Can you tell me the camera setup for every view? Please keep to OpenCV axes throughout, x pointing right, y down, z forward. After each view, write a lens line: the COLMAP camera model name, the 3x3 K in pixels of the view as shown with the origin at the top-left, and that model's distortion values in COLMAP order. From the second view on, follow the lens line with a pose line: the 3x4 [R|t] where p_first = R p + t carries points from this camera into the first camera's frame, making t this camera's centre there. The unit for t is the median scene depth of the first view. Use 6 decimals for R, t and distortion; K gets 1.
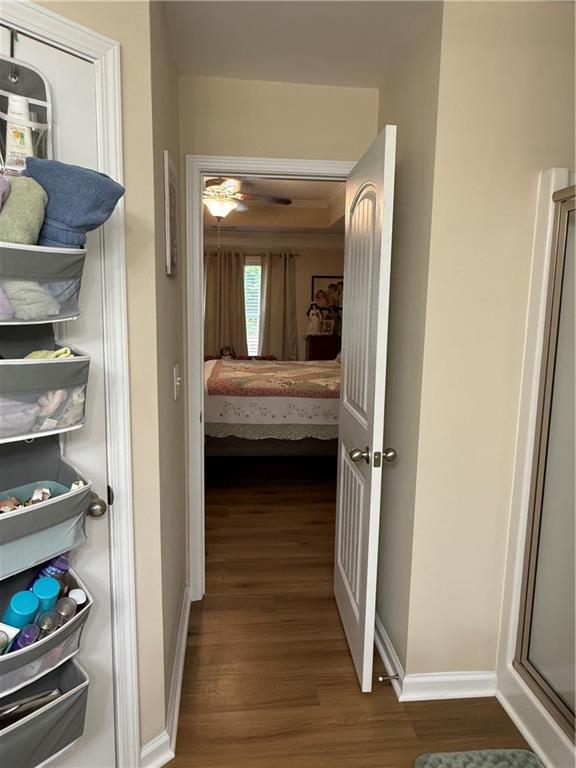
lens RADIAL K [[506.8, 0, 287.6], [0, 506.8, 387.3], [0, 0, 1]] dist [-0.001105, -0.005506]
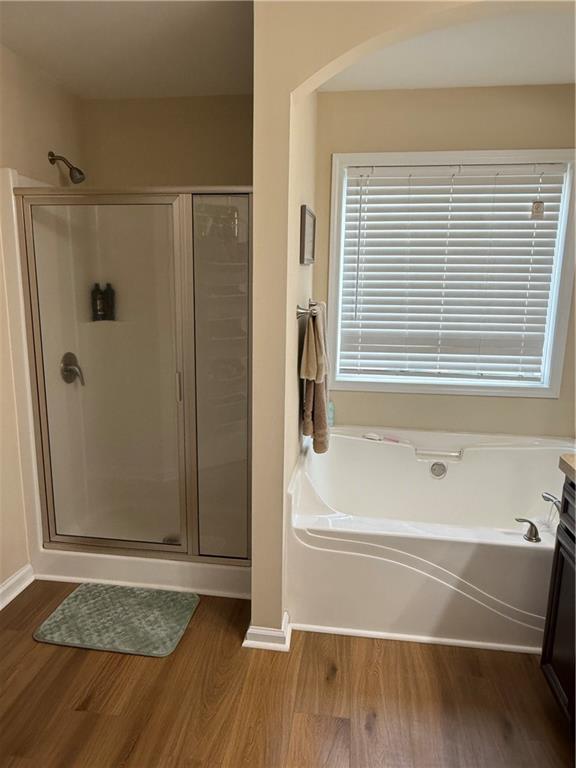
lens RADIAL K [[506.8, 0, 287.4], [0, 506.8, 383.1], [0, 0, 1]] dist [-0.001105, -0.005506]
pose [[0.219619, -0.192847, 0.956335, -0.619739], [0.126196, 0.977648, 0.168165, -0.015295], [-0.967389, 0.083754, 0.239047, 0.028659]]
